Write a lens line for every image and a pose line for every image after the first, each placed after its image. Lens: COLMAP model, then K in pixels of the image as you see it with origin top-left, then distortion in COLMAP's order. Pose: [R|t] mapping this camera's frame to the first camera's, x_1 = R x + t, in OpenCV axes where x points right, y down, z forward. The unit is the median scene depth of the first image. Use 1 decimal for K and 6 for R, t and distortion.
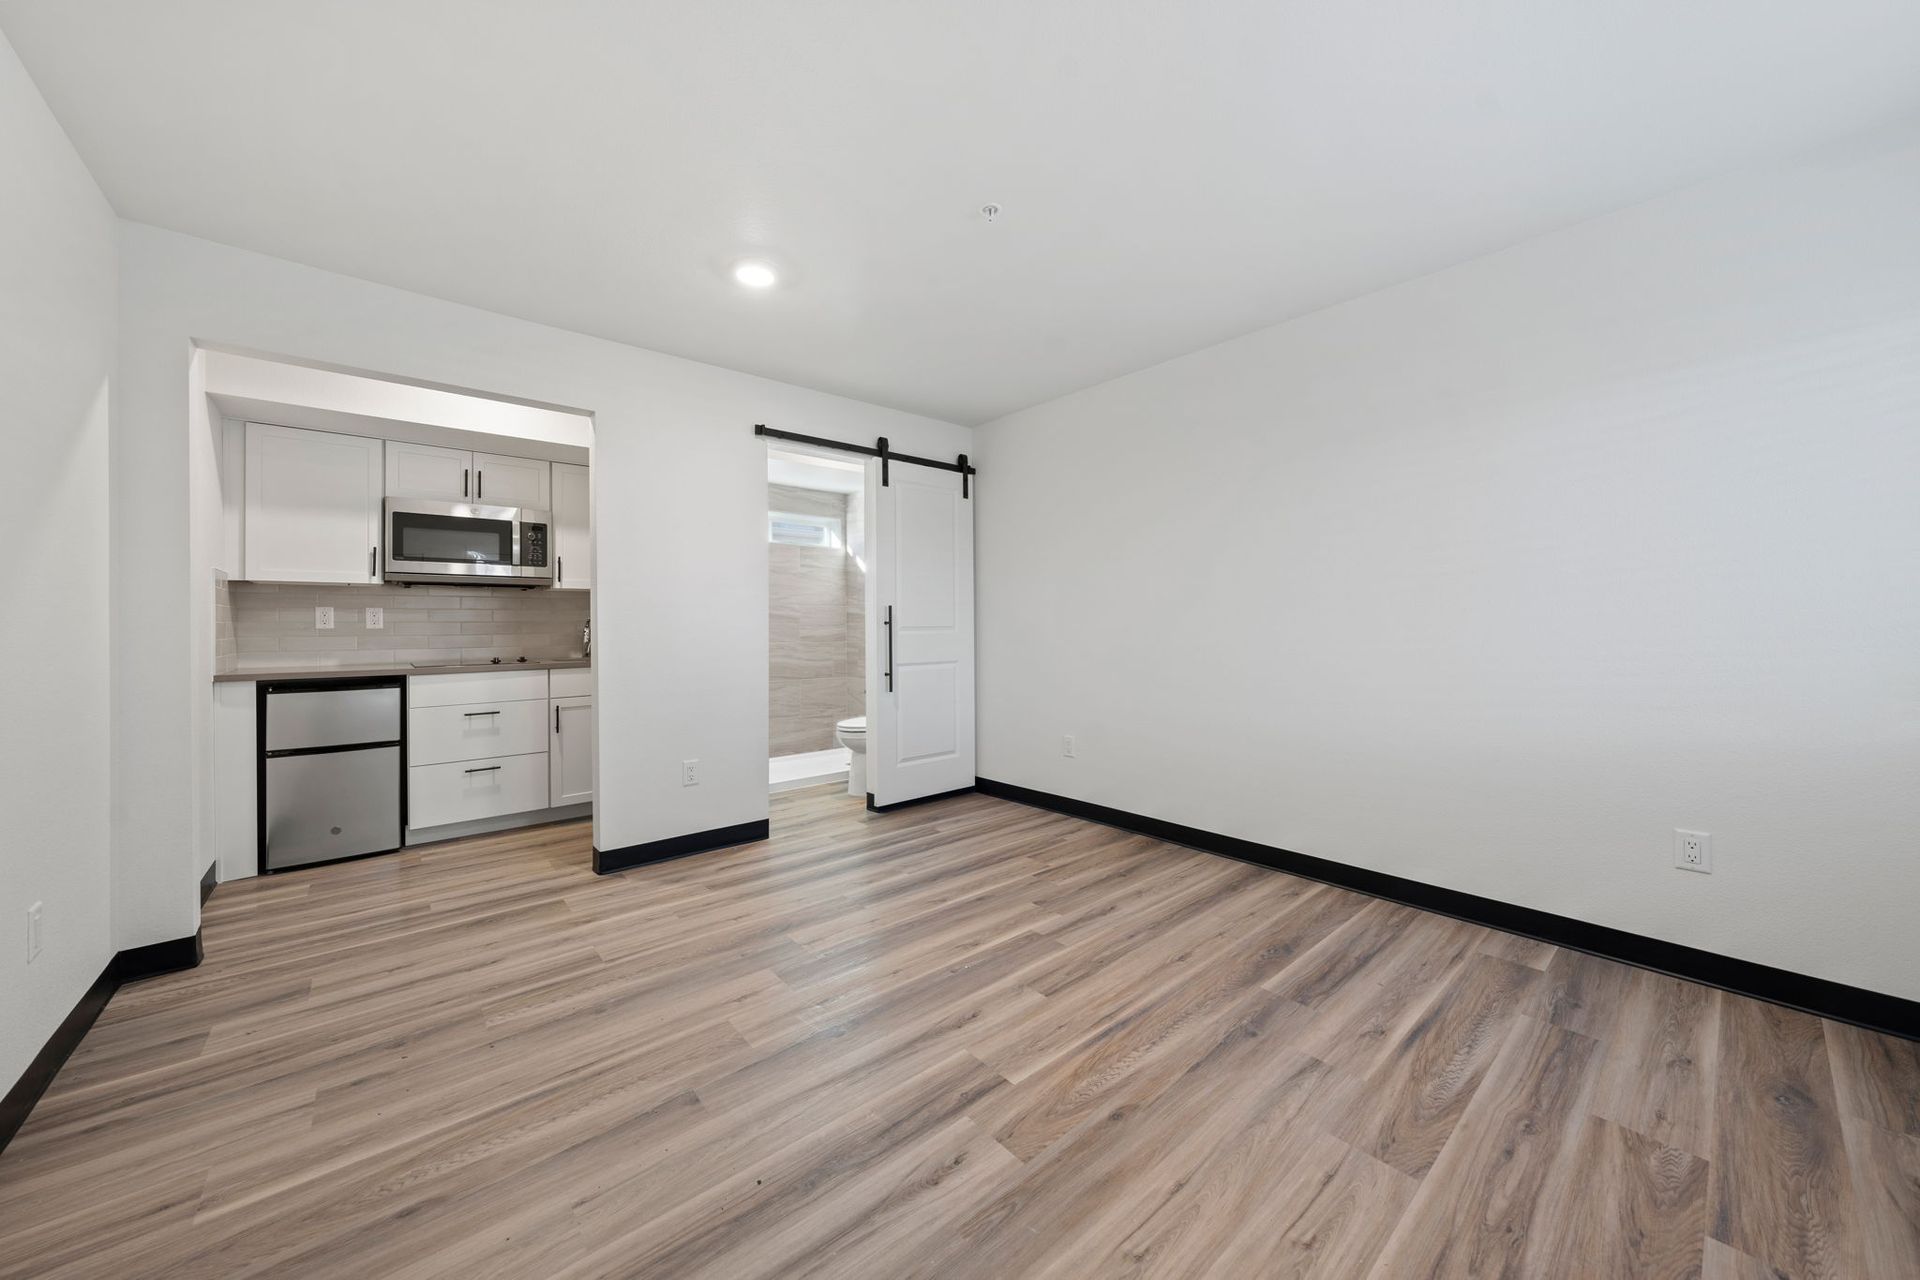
lens RADIAL K [[673.7, 0, 958.7], [0, 673.7, 625.0], [0, 0, 1]] dist [-0.000566, -0.000045]
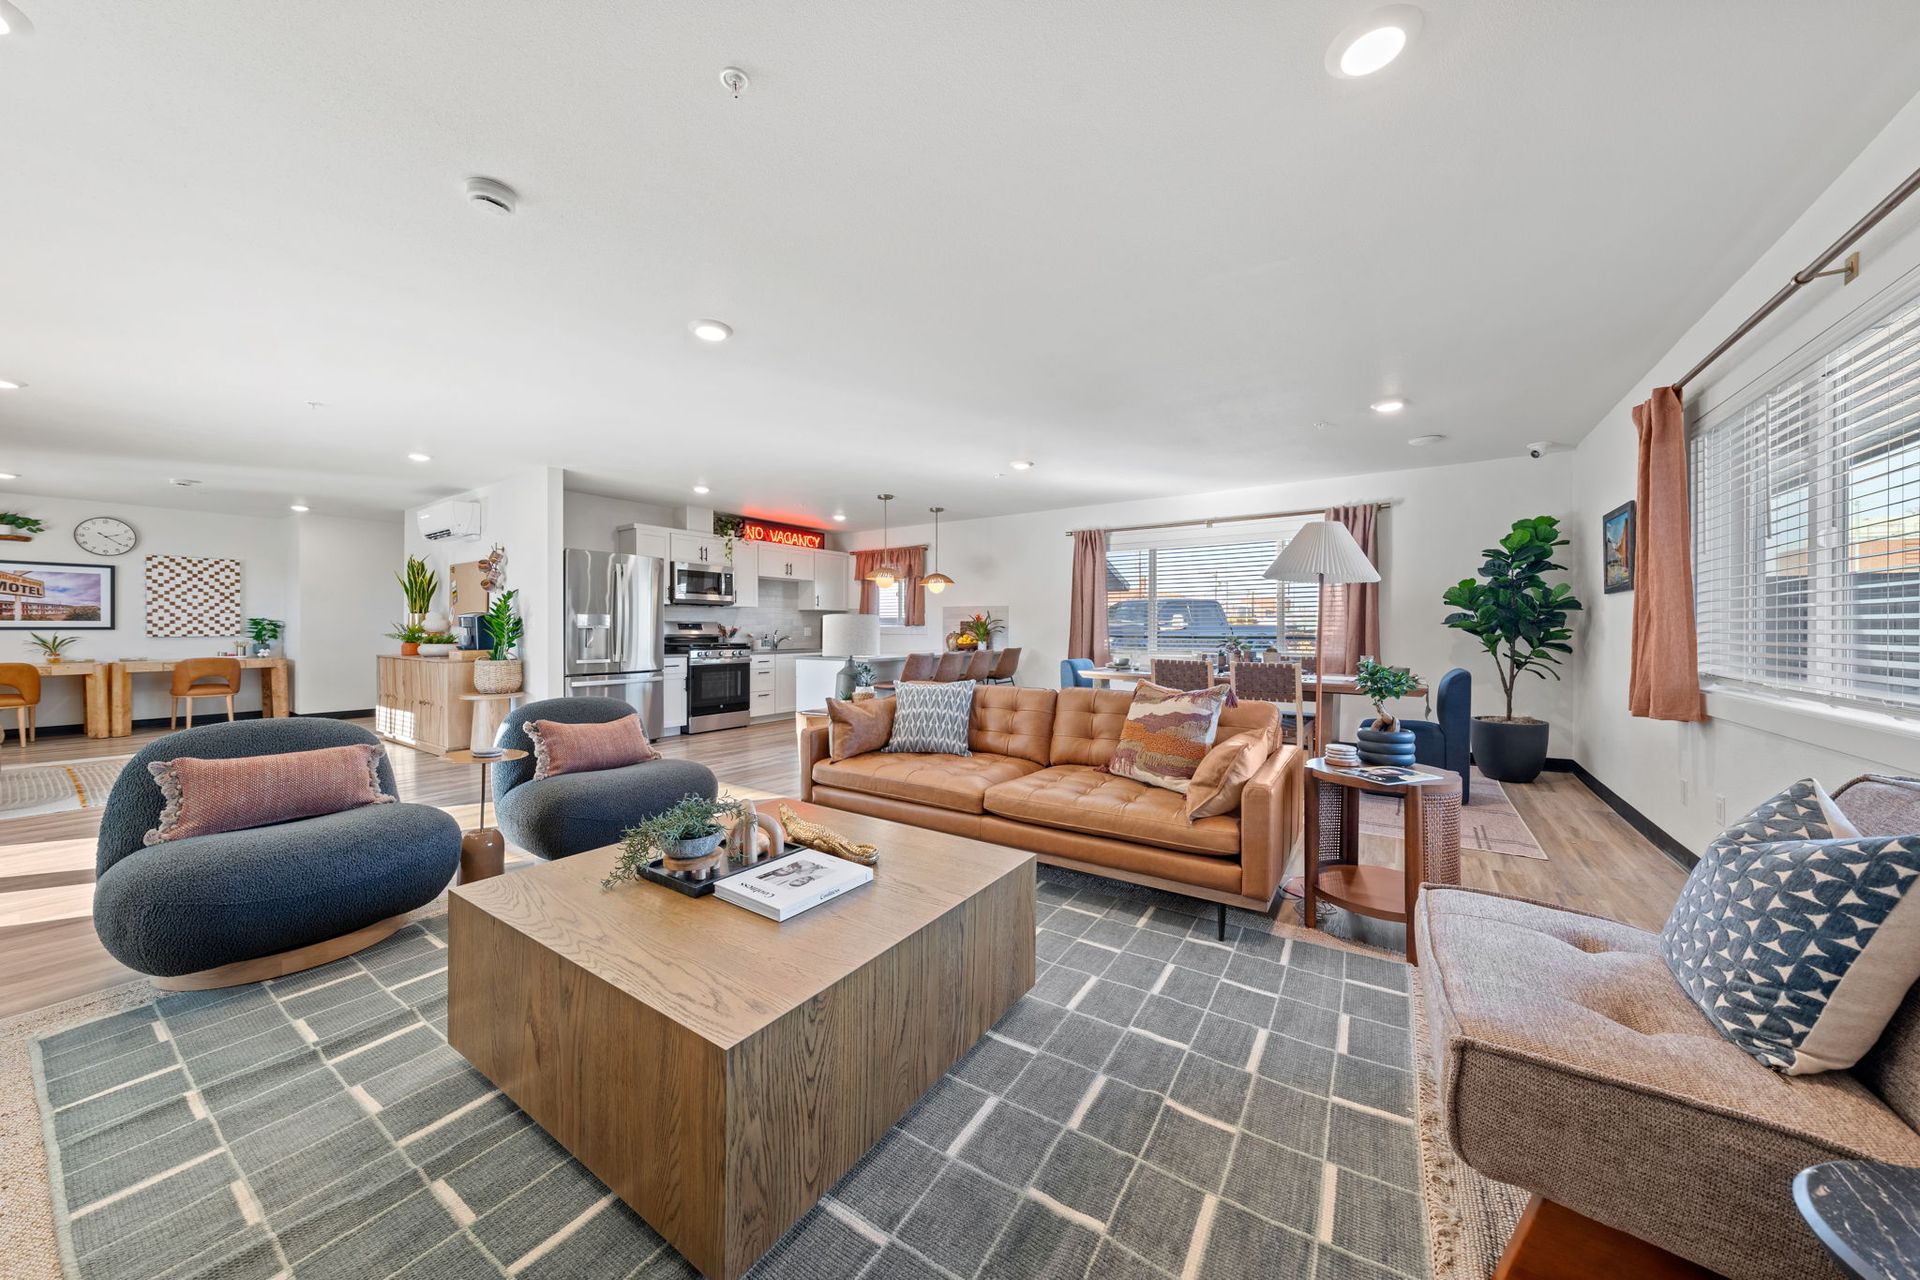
lens RADIAL K [[654.4, 0, 960.0], [0, 654.4, 633.6], [0, 0, 1]] dist [0.000715, 0.000173]
pose [[0.959739, 0.006888, 0.280809, -0.577060], [-0.006458, 0.999976, -0.002456, 0.025065], [-0.280820, 0.000544, 0.959760, -1.101204]]
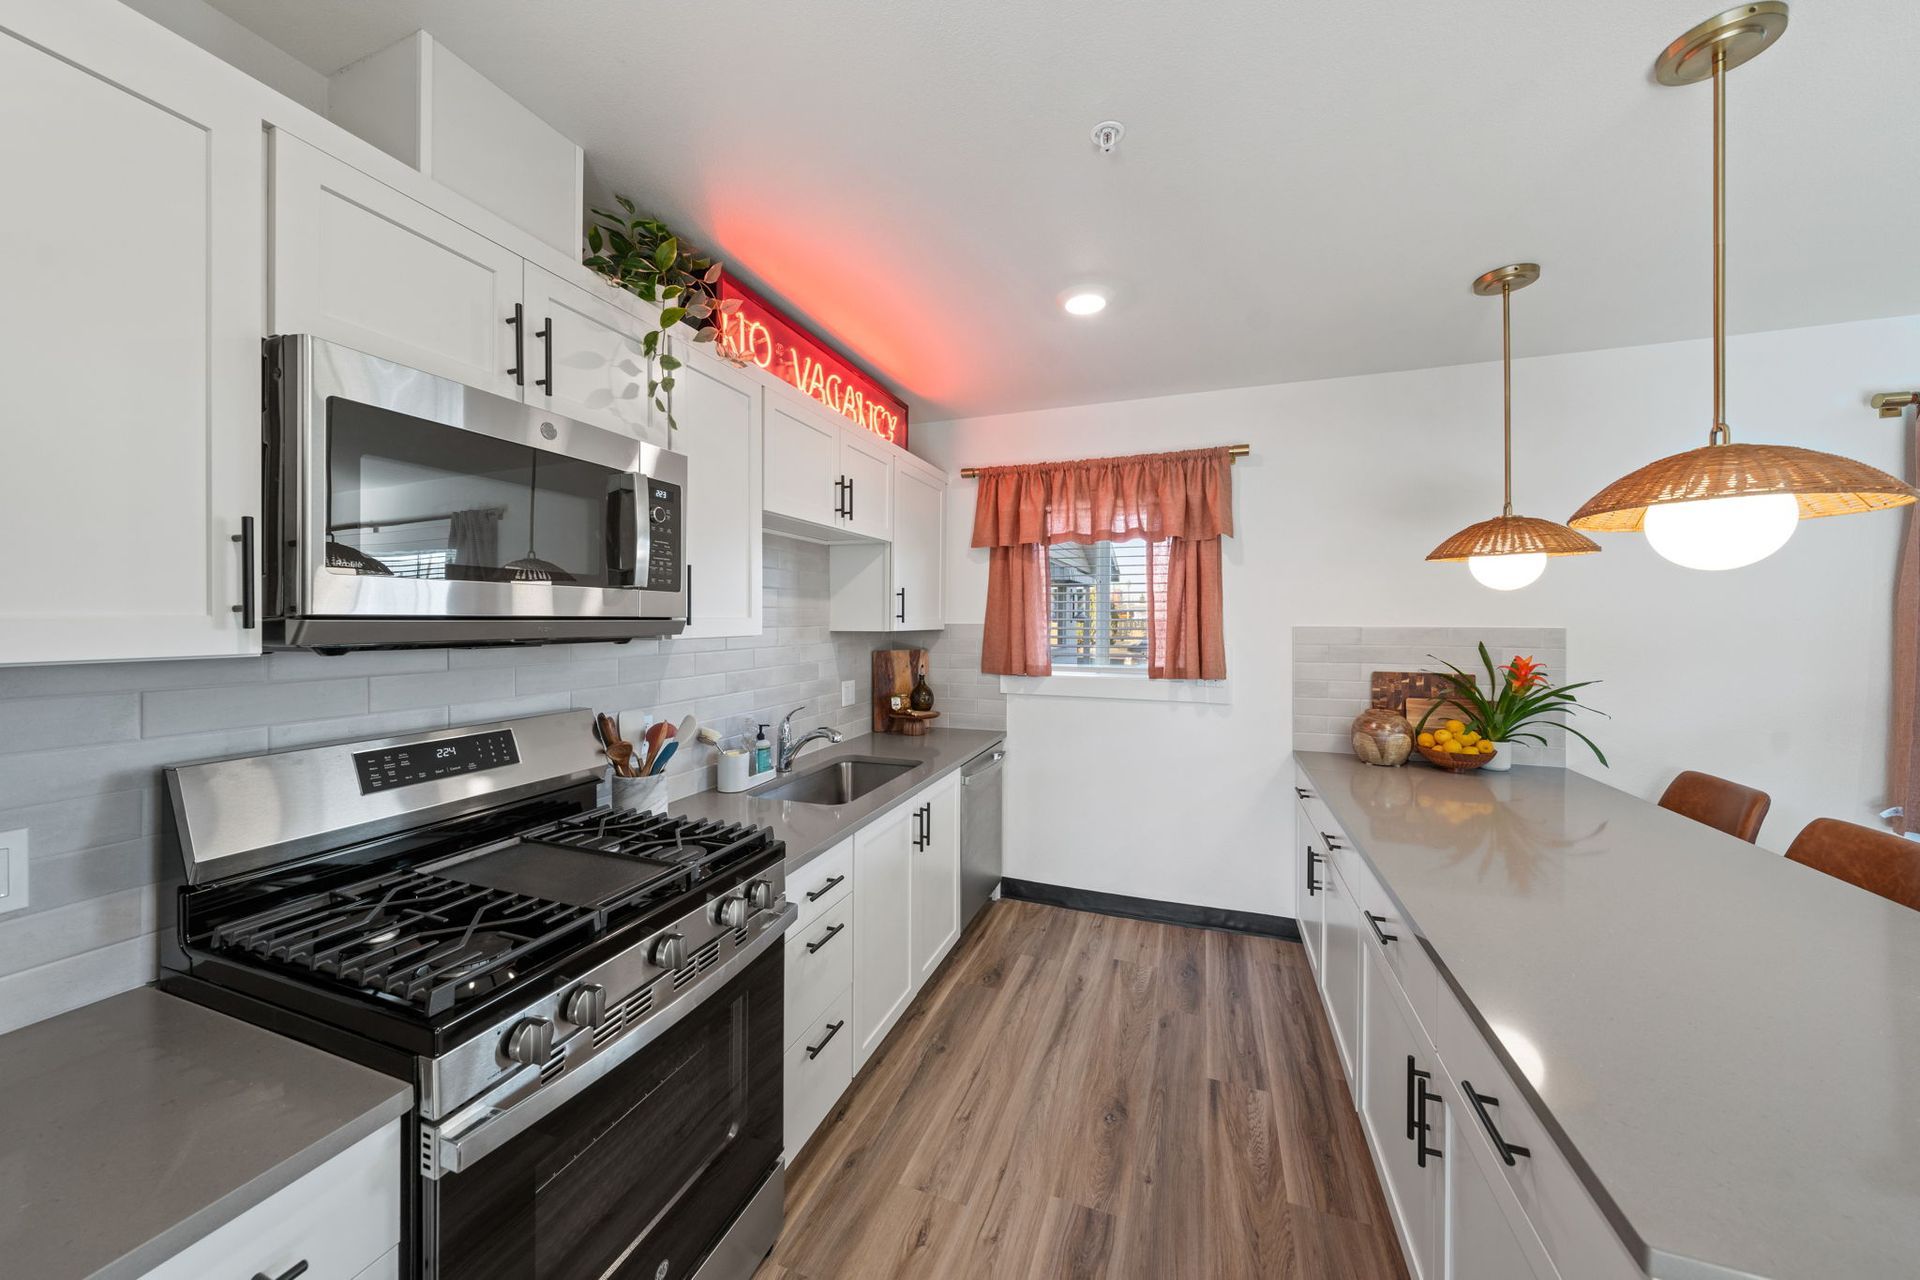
lens RADIAL K [[673.7, 0, 958.7], [0, 673.7, 625.0], [0, 0, 1]] dist [-0.000566, -0.000045]
pose [[0.865578, 0.005151, 0.500747, -0.752032], [-0.005388, 0.999985, -0.000972, -0.074815], [-0.500745, -0.001857, 0.865593, 0.633514]]
